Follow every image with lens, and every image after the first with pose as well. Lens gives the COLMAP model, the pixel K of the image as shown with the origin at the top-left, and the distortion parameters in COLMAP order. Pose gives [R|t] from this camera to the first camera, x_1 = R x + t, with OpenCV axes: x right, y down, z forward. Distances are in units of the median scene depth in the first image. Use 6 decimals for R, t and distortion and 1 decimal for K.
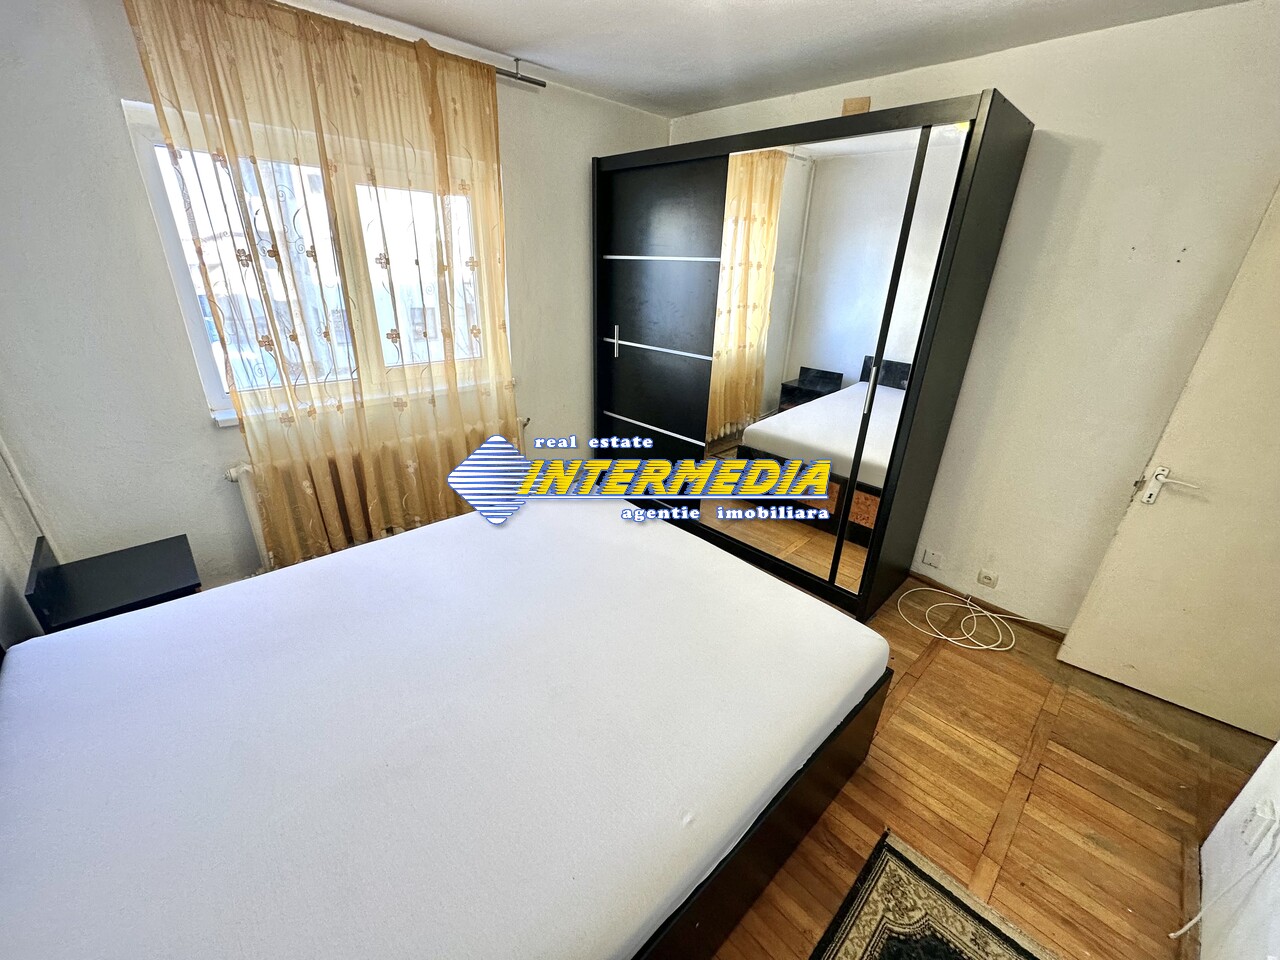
lens RADIAL K [[512.3, 0, 639.7], [0, 512.3, 480.5], [0, 0, 1]] dist [-0.004083, 0.000448]
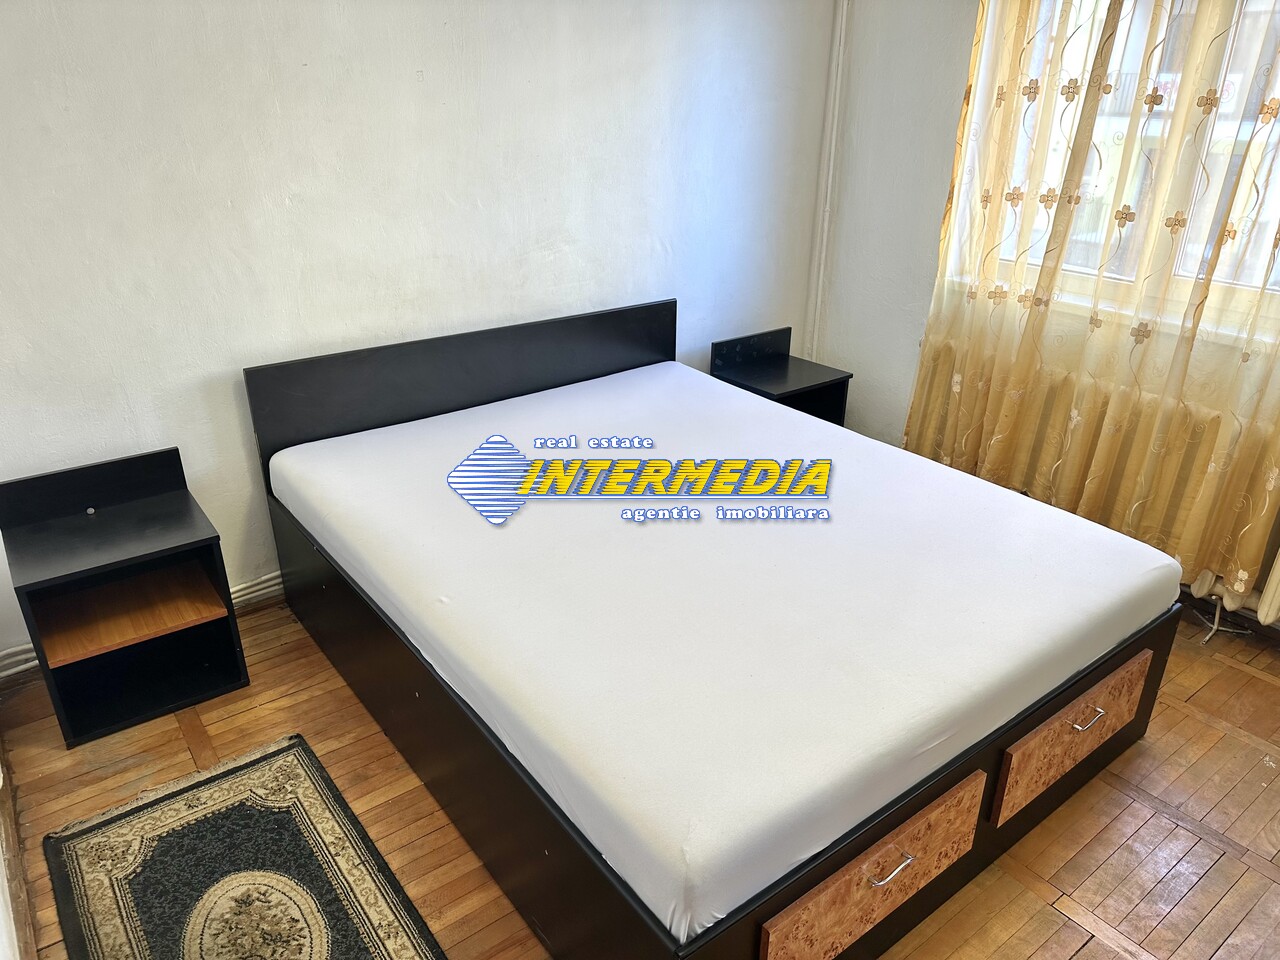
lens RADIAL K [[906.1, 0, 645.6], [0, 906.1, 474.2], [0, 0, 1]] dist [0.040040, -0.050264]
pose [[-0.102080, 0.380048, -0.919317, 1.464881], [-0.416502, 0.822914, 0.386443, -0.401840], [0.903386, 0.422345, 0.074288, 0.973017]]
